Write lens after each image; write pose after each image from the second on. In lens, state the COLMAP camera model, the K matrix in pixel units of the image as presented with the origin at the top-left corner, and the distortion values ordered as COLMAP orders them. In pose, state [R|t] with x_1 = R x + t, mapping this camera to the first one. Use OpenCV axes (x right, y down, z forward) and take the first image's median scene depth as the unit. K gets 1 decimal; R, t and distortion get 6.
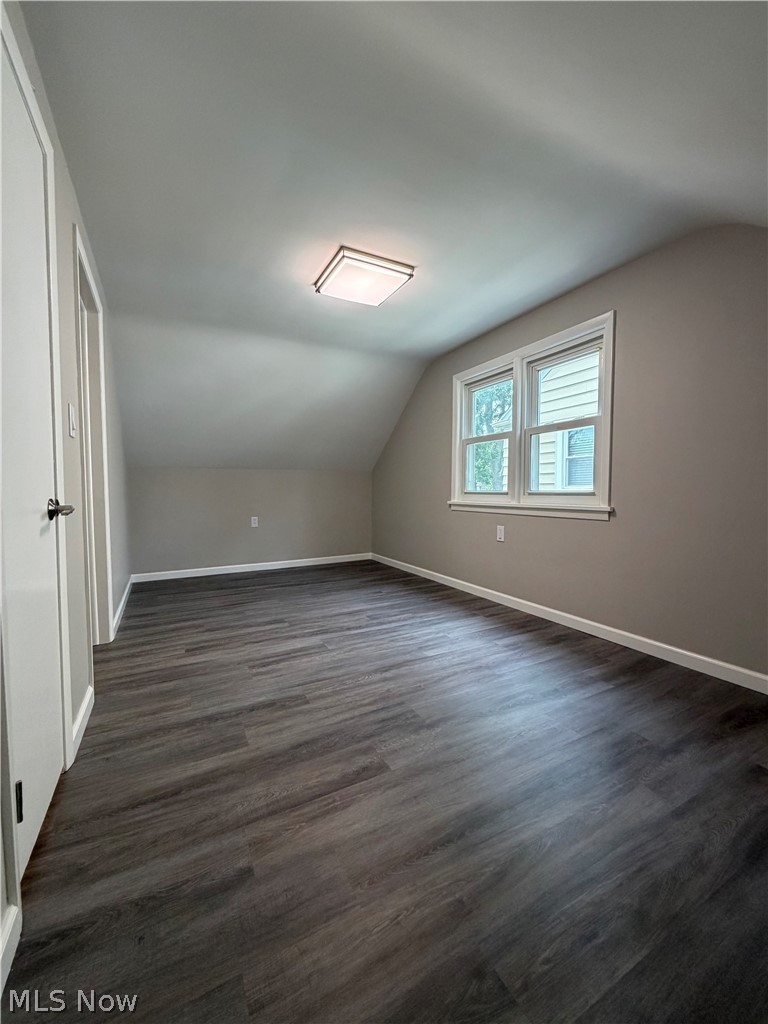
lens RADIAL K [[405.8, 0, 384.0], [0, 405.8, 512.0], [0, 0, 1]] dist [-0.000883, -0.000060]
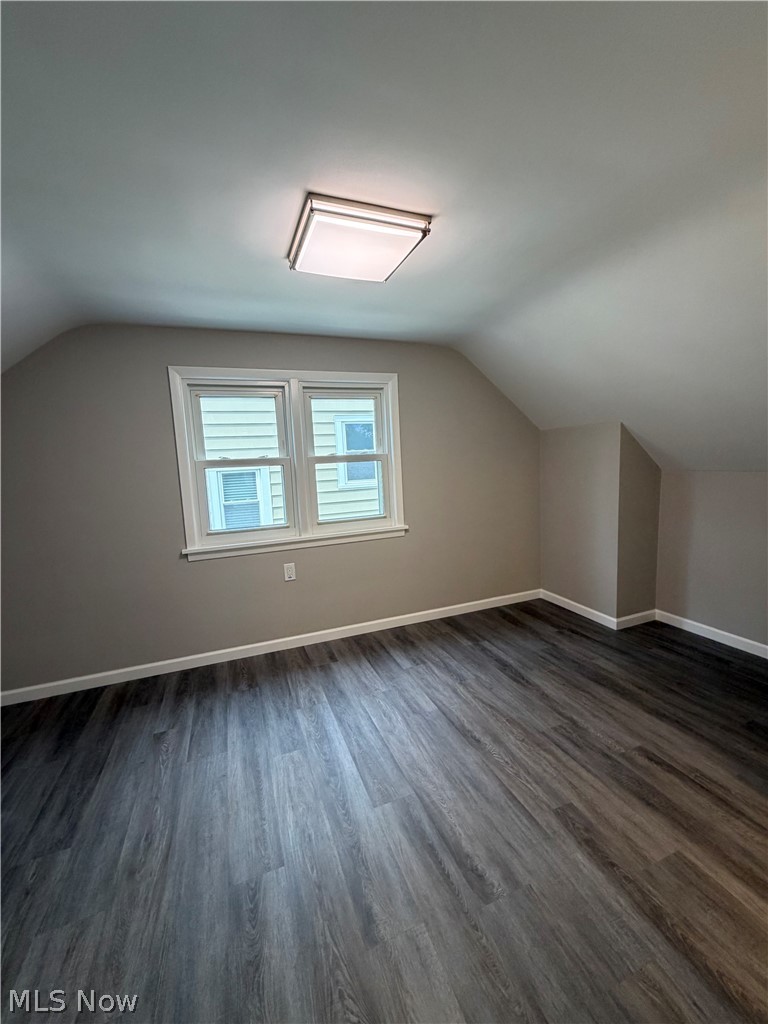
lens RADIAL K [[405.8, 0, 384.0], [0, 405.8, 512.0], [0, 0, 1]] dist [-0.000883, -0.000060]
pose [[0.117981, -0.122898, 0.985381, -0.718469], [0.099978, 0.988740, 0.111347, -0.203749], [-0.987970, 0.085380, 0.128940, 0.869969]]
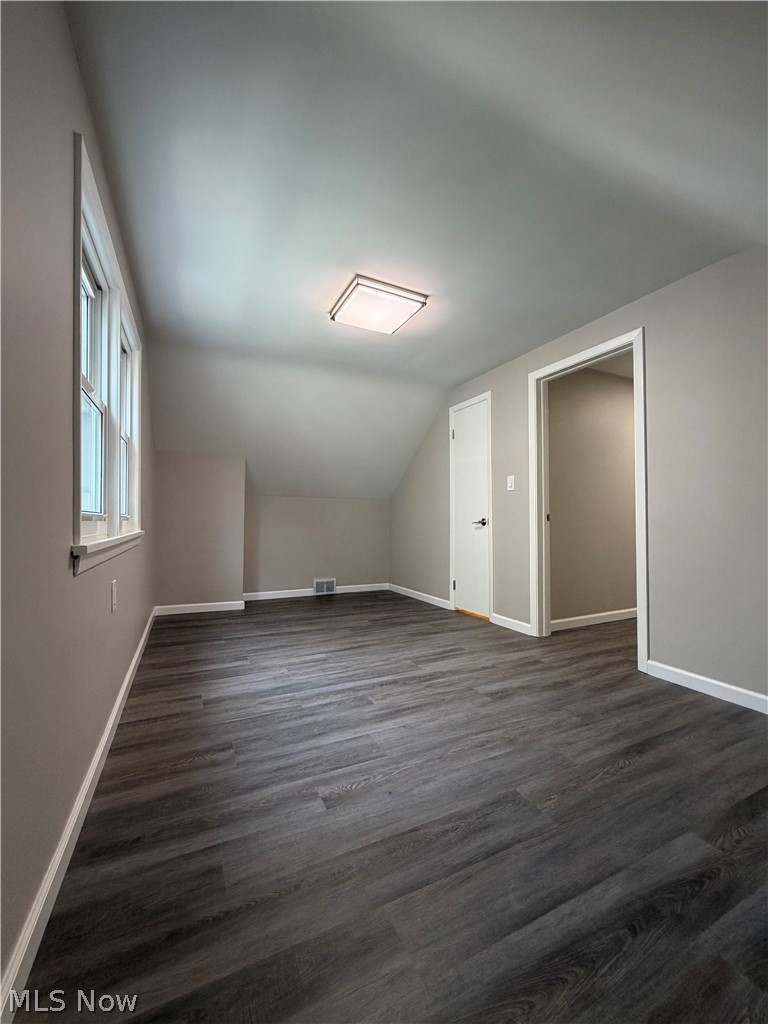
lens RADIAL K [[405.8, 0, 384.0], [0, 405.8, 512.0], [0, 0, 1]] dist [-0.000883, -0.000060]
pose [[-0.999376, 0.003443, 0.035162, -0.102156], [0.004728, 0.999322, 0.036520, -0.093728], [-0.035012, 0.036664, -0.998714, 1.961549]]
